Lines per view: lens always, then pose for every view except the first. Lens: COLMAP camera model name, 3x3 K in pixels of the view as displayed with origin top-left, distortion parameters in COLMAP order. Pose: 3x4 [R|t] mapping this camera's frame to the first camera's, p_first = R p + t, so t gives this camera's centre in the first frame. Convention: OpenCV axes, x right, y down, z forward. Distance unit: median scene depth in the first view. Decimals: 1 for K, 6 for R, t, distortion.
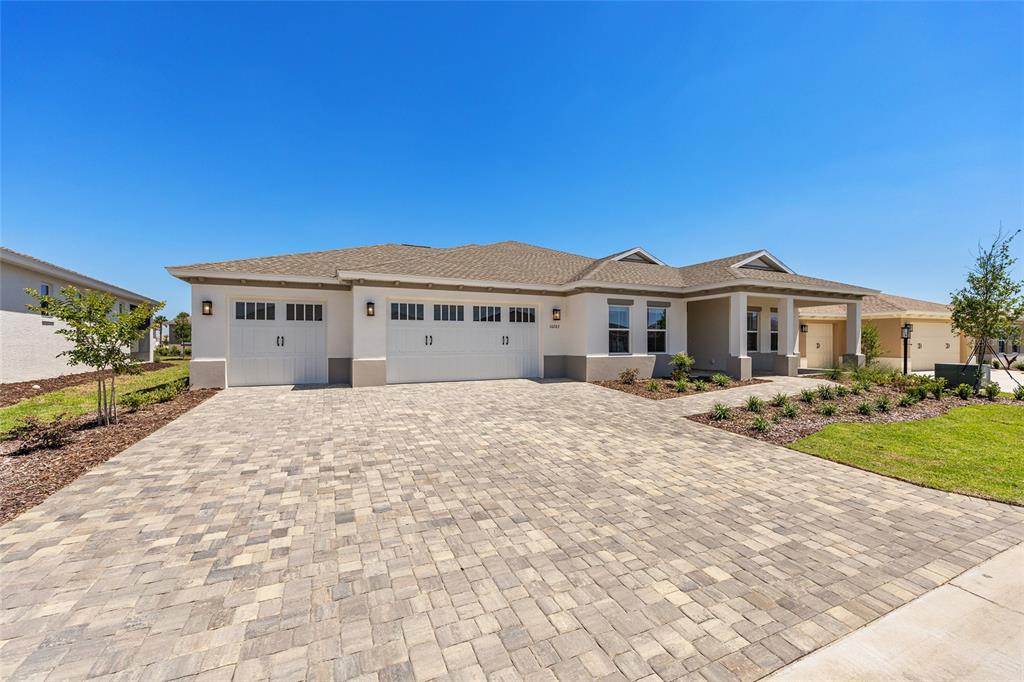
lens RADIAL K [[410.8, 0, 509.2], [0, 410.8, 338.3], [0, 0, 1]] dist [0.001411, -0.000261]
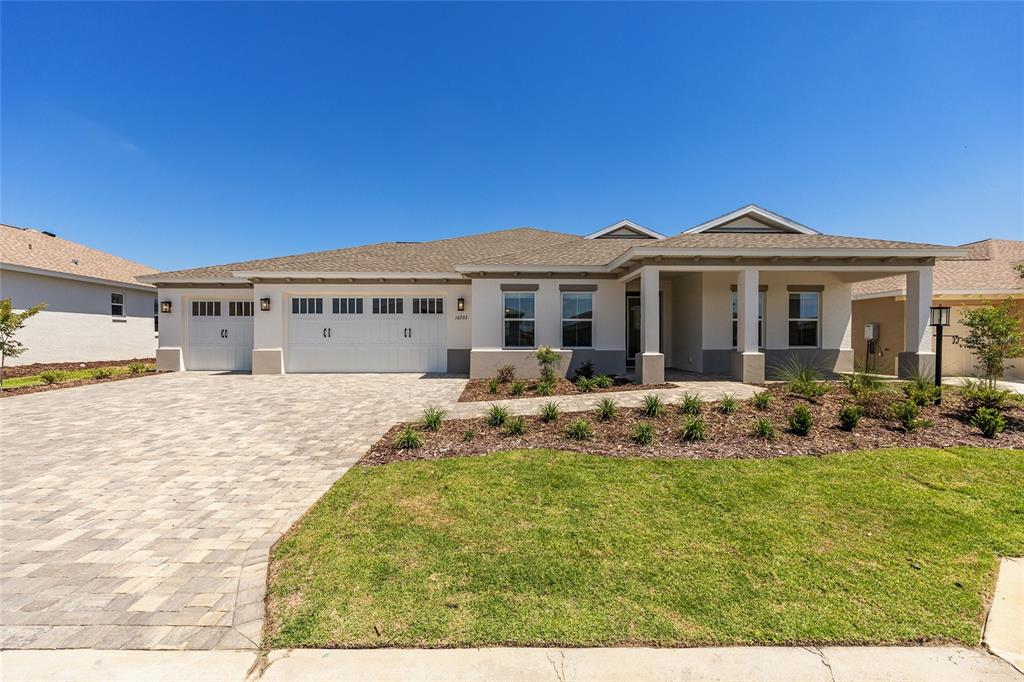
lens RADIAL K [[410.8, 0, 510.8], [0, 410.8, 343.9], [0, 0, 1]] dist [0.001411, -0.000261]
pose [[0.918489, 0.007767, -0.395371, 0.593550], [0.002927, 0.999646, 0.026436, 0.006616], [0.395437, -0.025439, 0.918141, 0.202278]]
